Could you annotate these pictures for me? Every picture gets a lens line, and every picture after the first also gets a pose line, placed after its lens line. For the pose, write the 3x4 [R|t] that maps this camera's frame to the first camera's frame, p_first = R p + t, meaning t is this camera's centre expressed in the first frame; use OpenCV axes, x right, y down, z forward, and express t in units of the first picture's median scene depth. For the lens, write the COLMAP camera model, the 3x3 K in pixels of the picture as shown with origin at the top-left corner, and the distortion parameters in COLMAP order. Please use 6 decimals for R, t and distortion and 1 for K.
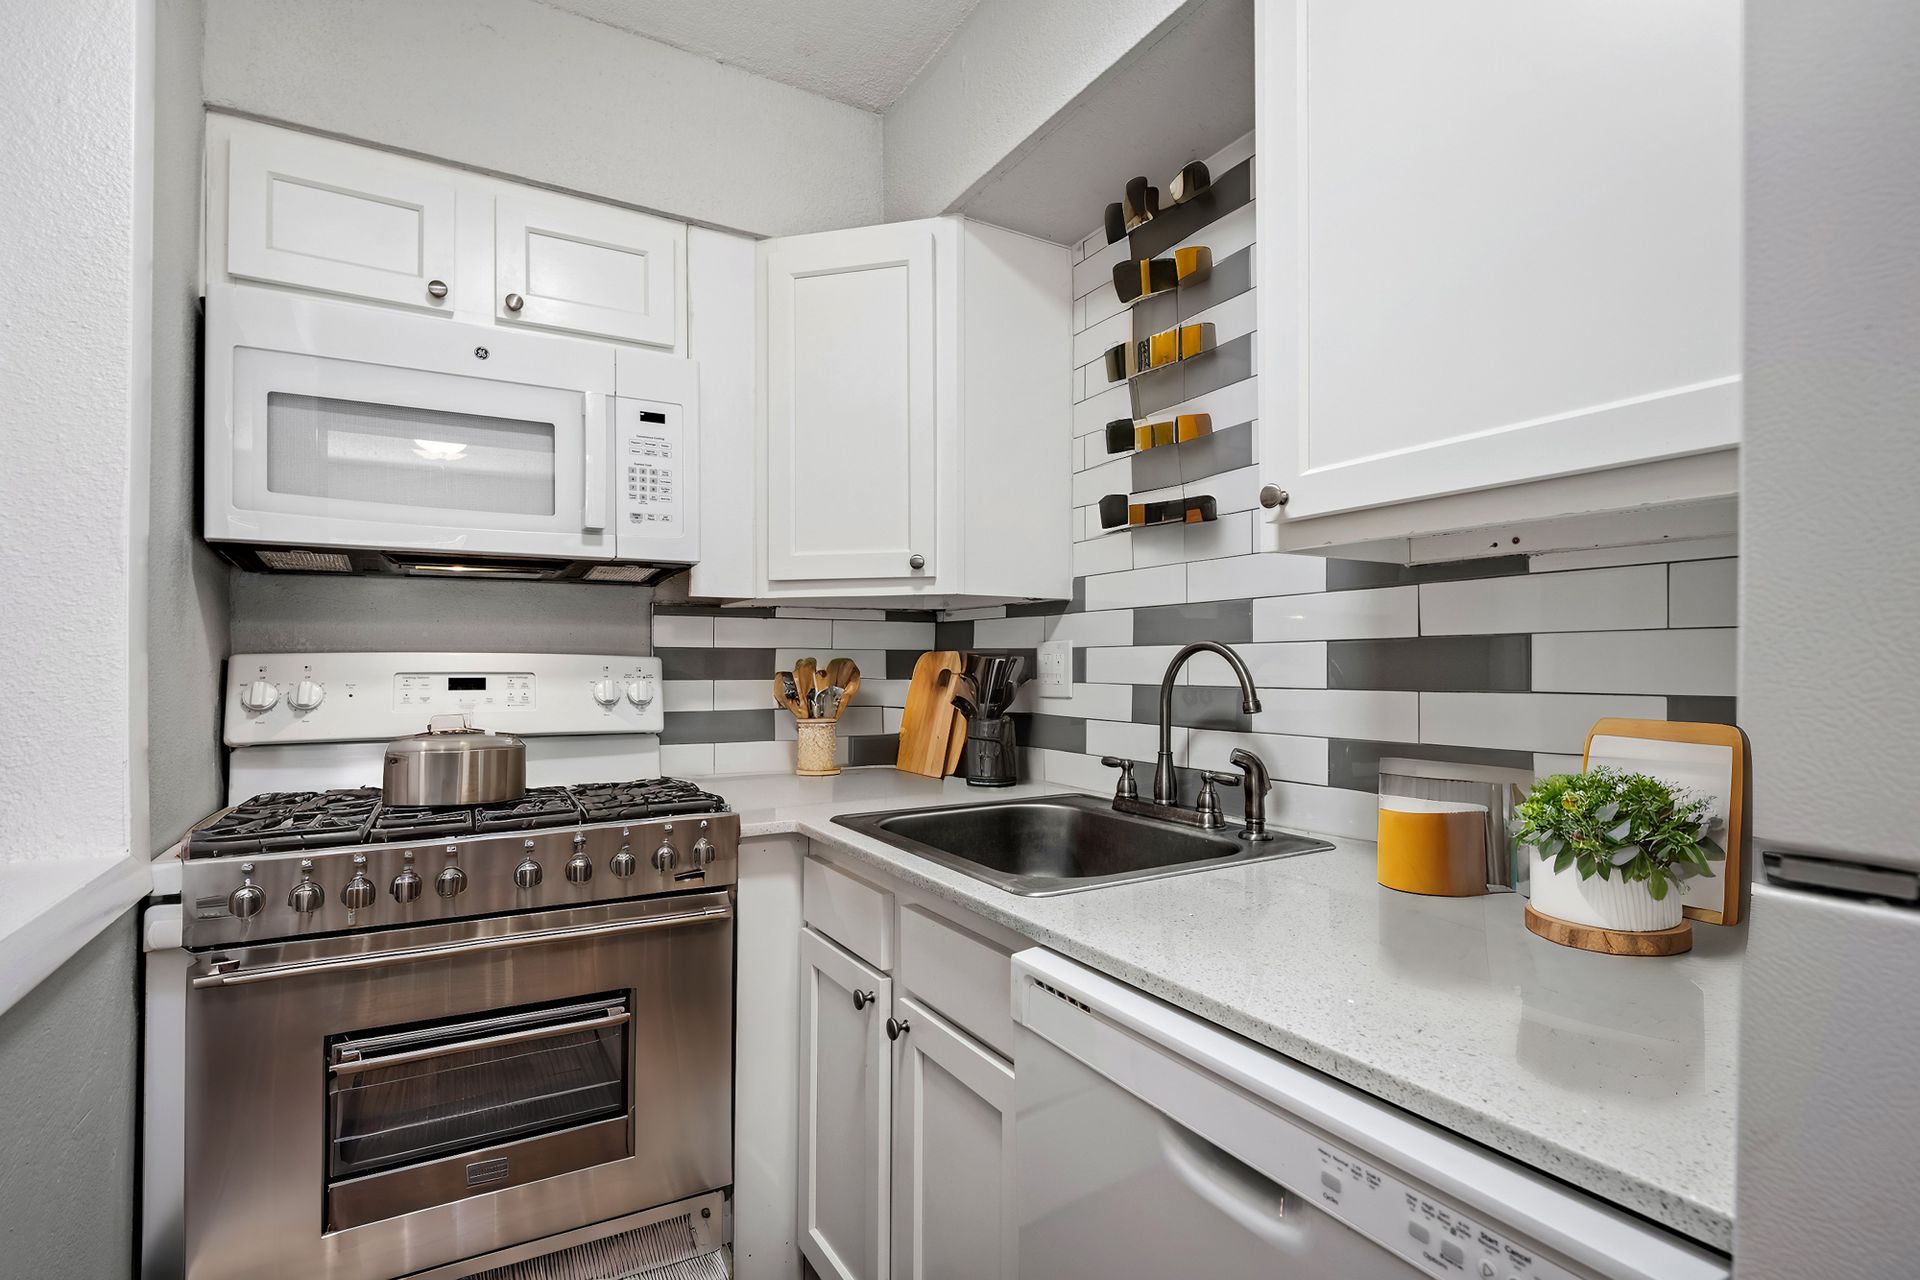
lens RADIAL K [[816.5, 0, 960.0], [0, 816.5, 640.0], [0, 0, 1]] dist [0.000149, 0.000019]
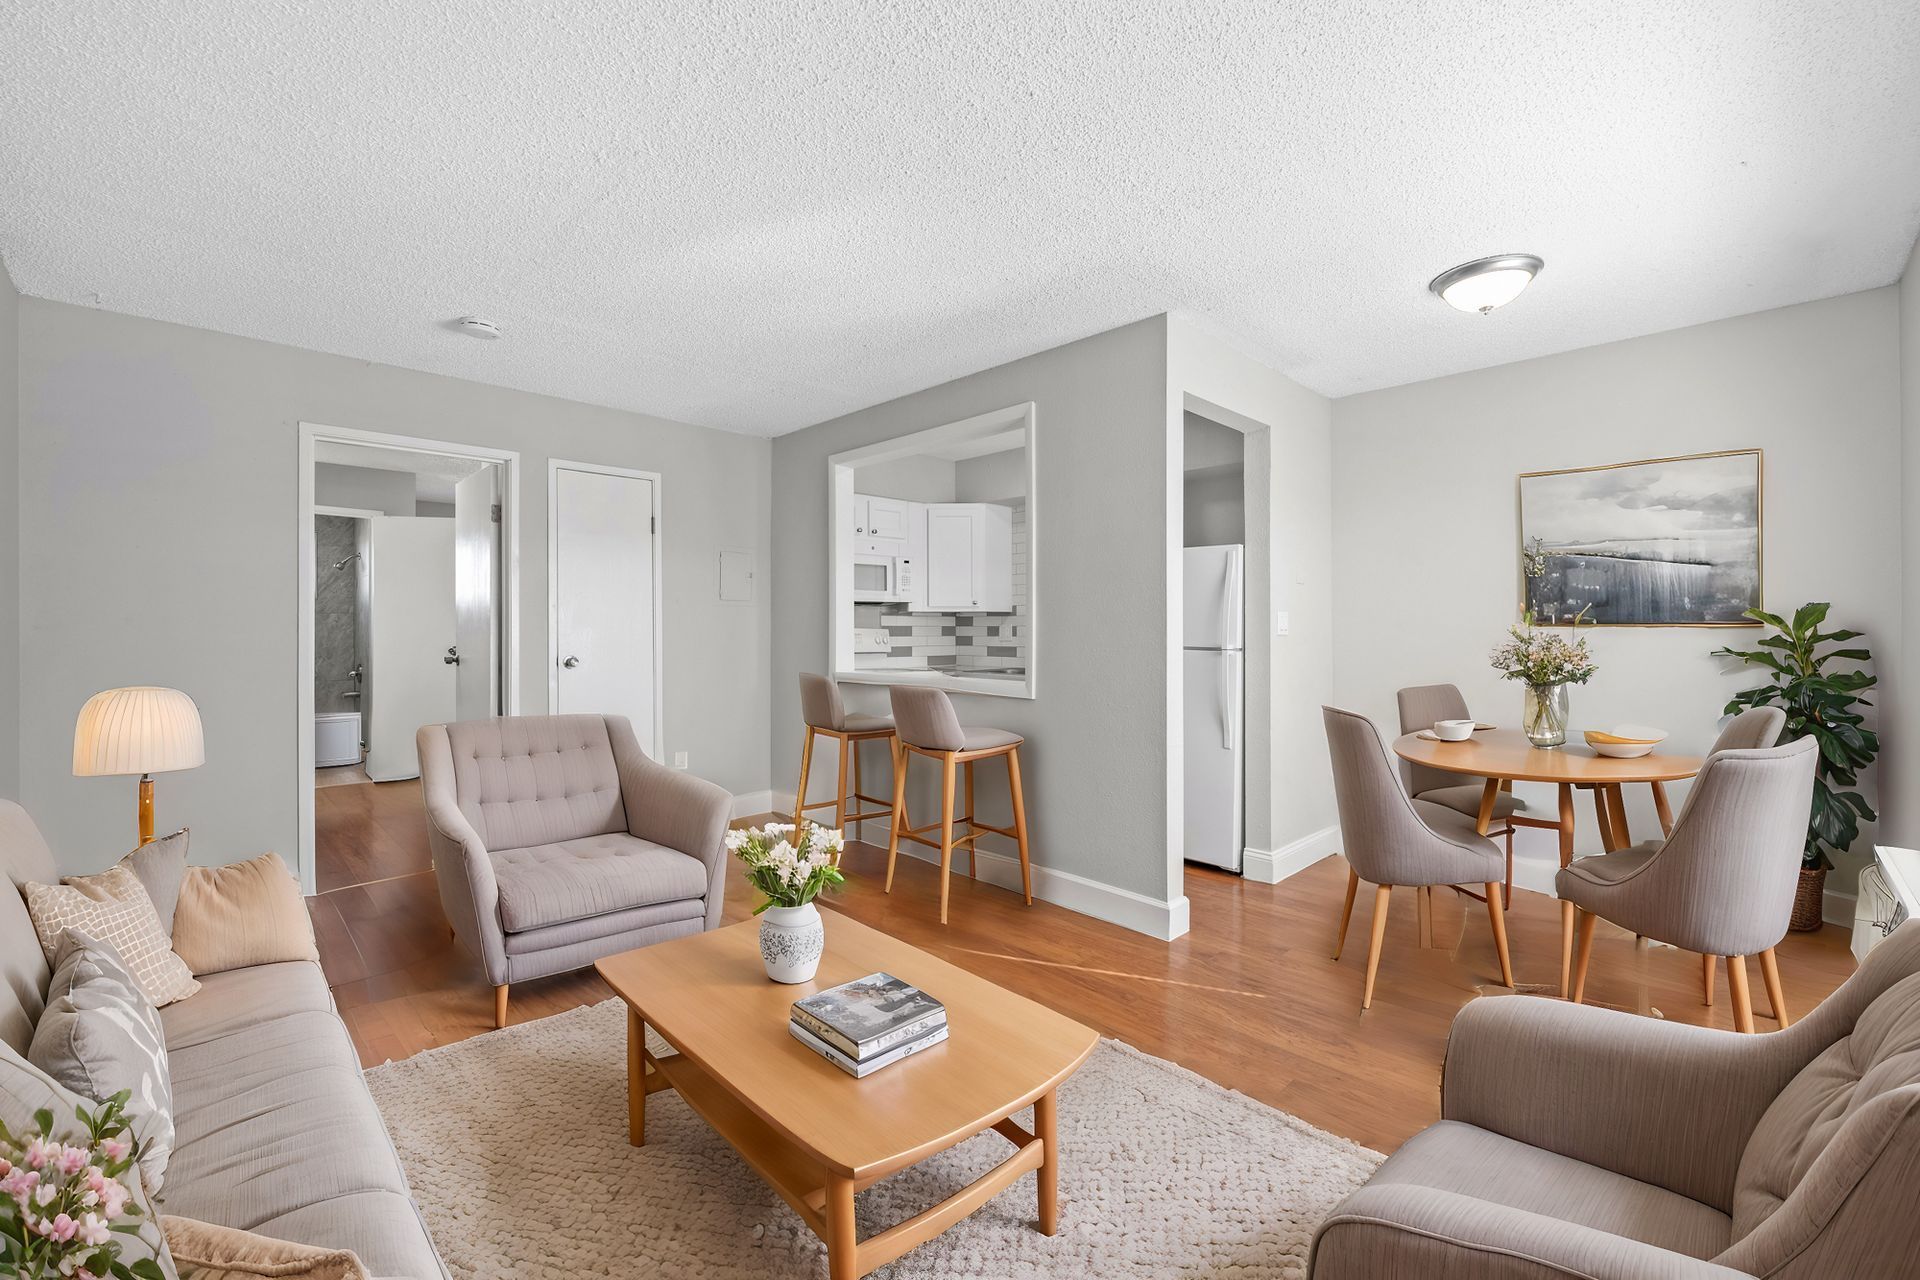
lens RADIAL K [[816.5, 0, 960.0], [0, 816.5, 640.0], [0, 0, 1]] dist [0.000149, 0.000019]
pose [[0.960380, -0.003965, 0.278666, -1.001470], [-0.003649, 0.999634, 0.026802, -0.022993], [-0.278671, -0.026757, 0.960014, -2.164723]]
